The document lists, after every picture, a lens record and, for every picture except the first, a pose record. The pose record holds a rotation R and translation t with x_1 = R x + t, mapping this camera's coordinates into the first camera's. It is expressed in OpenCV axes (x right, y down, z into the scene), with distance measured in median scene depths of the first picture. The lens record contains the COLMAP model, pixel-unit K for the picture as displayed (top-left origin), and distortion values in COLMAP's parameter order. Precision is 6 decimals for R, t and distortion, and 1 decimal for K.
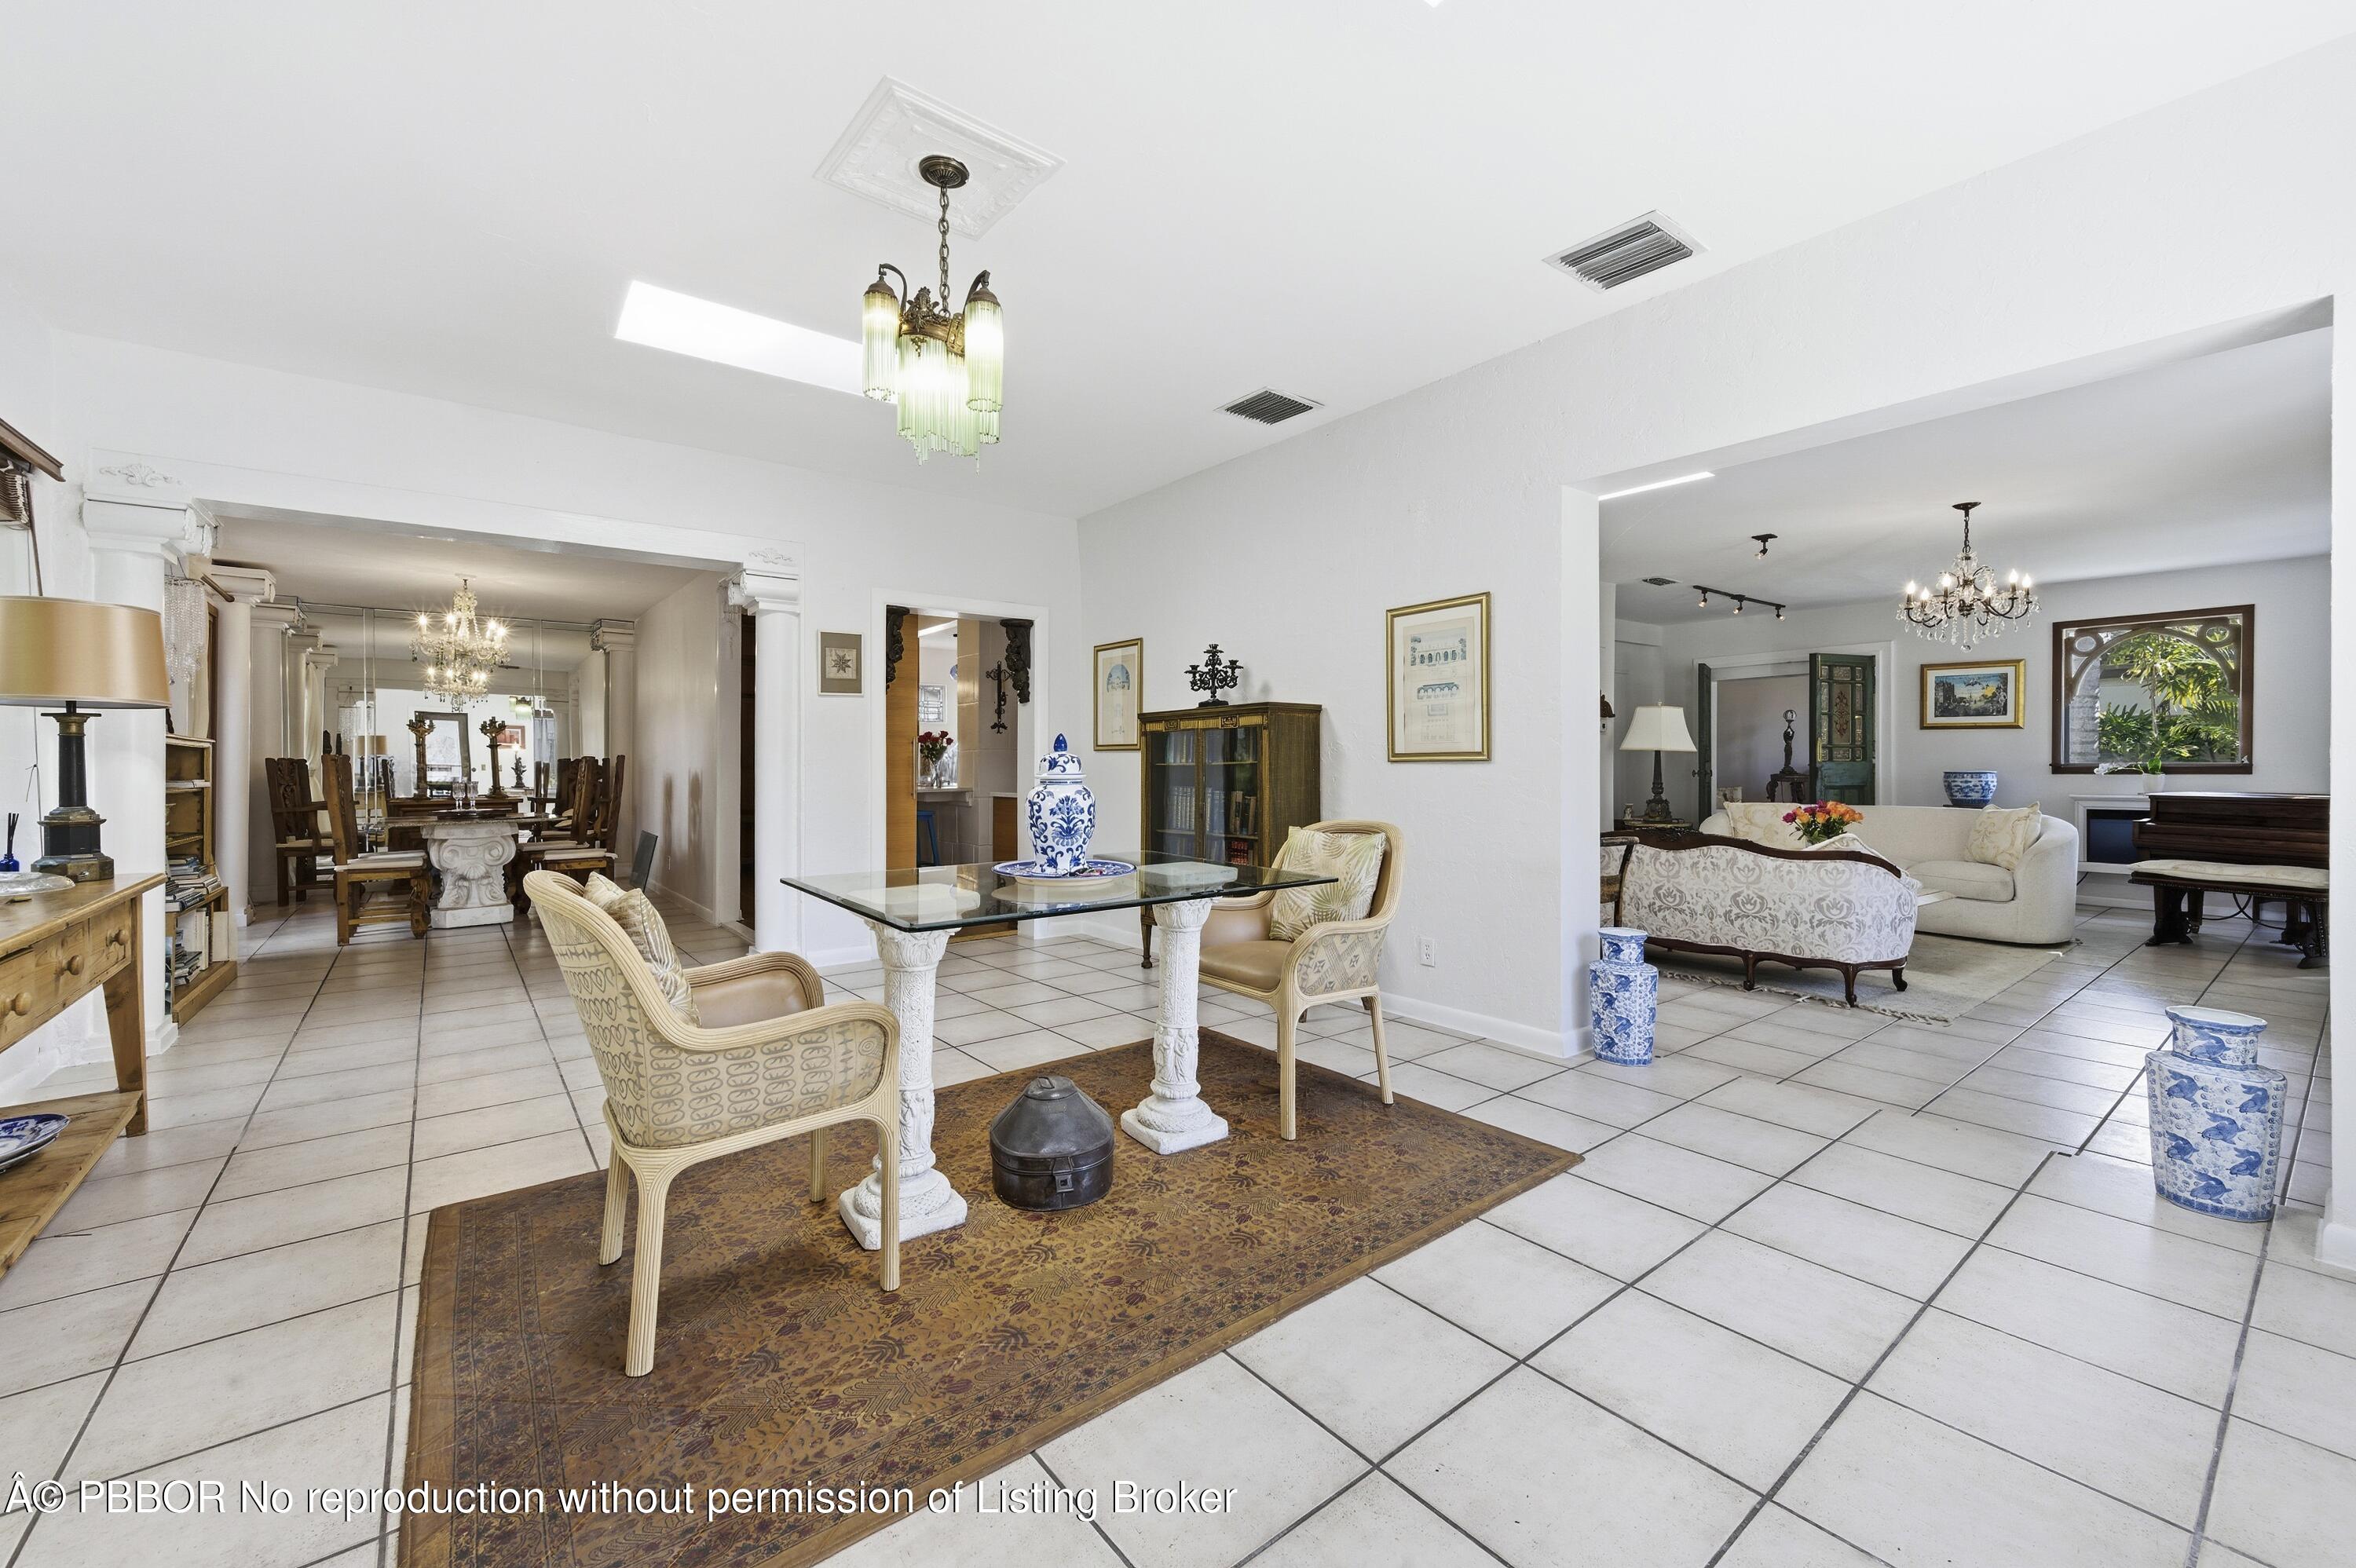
lens RADIAL K [[931.6, 0, 1189.0], [0, 931.6, 764.7], [0, 0, 1]] dist [0.002336, 0.000100]
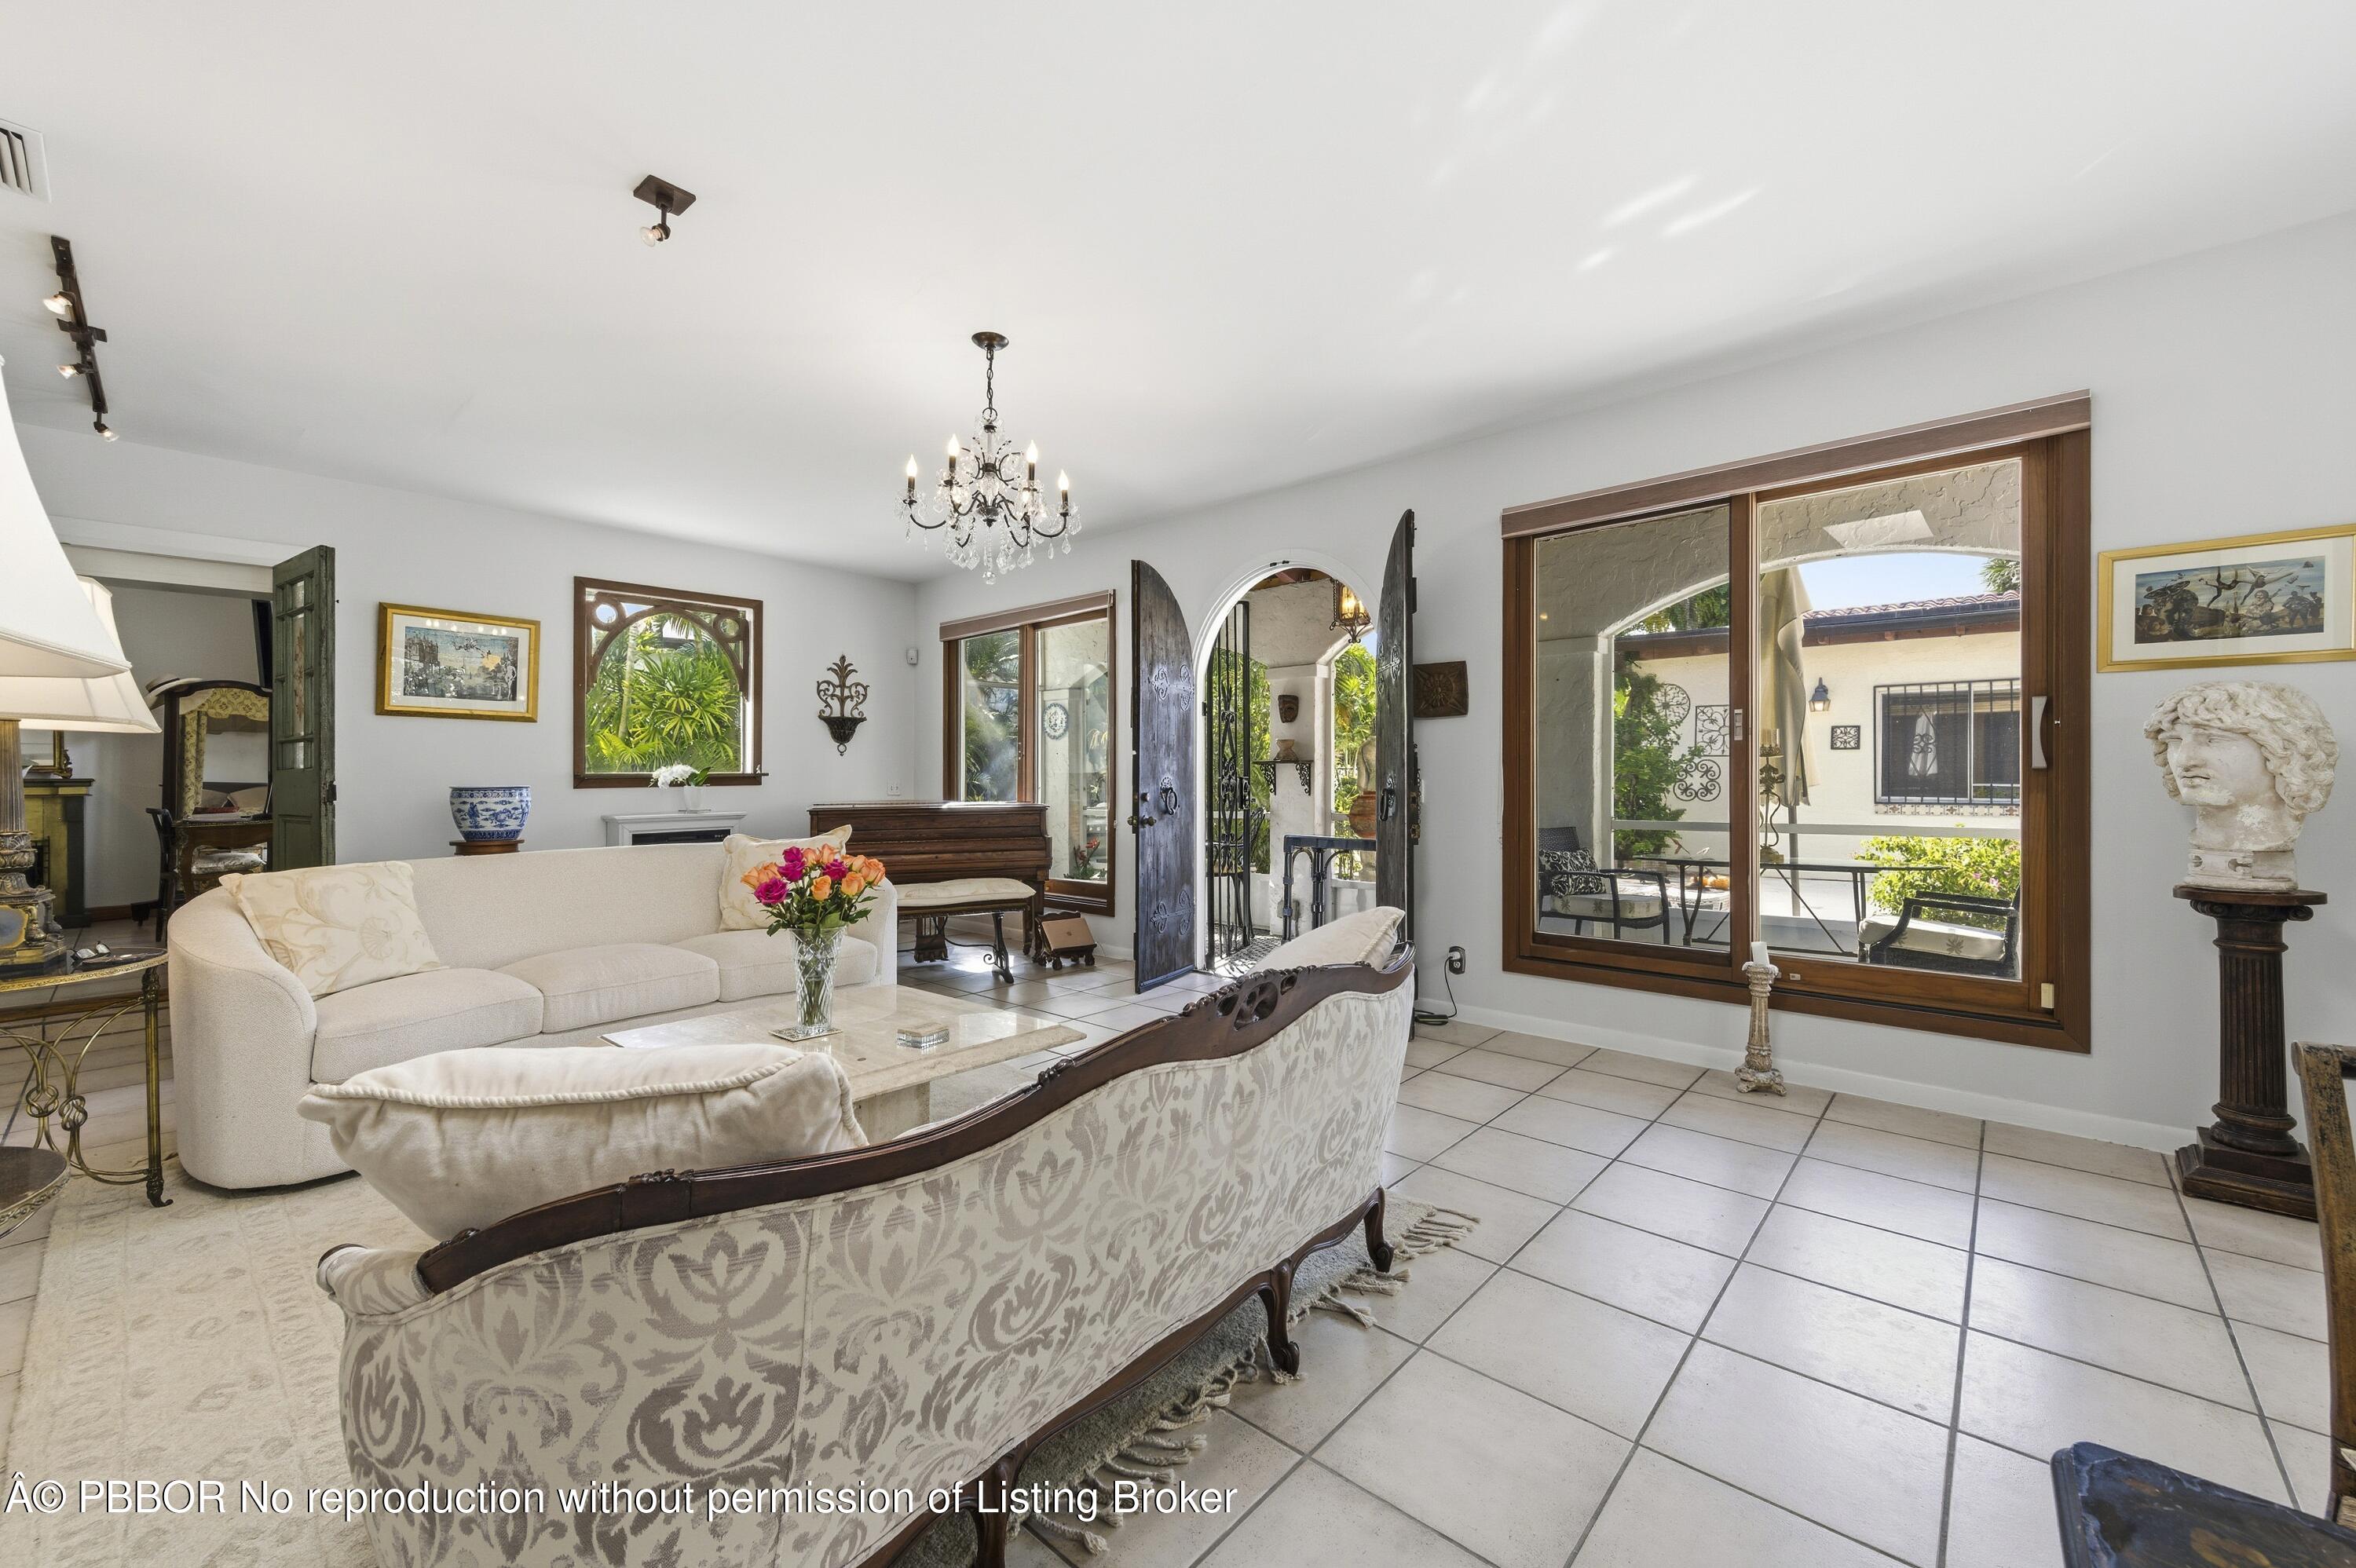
lens RADIAL K [[930.5, 0, 1176.1], [0, 930.5, 777.7], [0, 0, 1]] dist [-0.000227, -0.000012]
pose [[-0.164693, 0.000010, 0.986345, 0.147286], [0.007661, 0.999970, 0.001269, 0.004473], [-0.986315, 0.007765, -0.164688, 0.666998]]
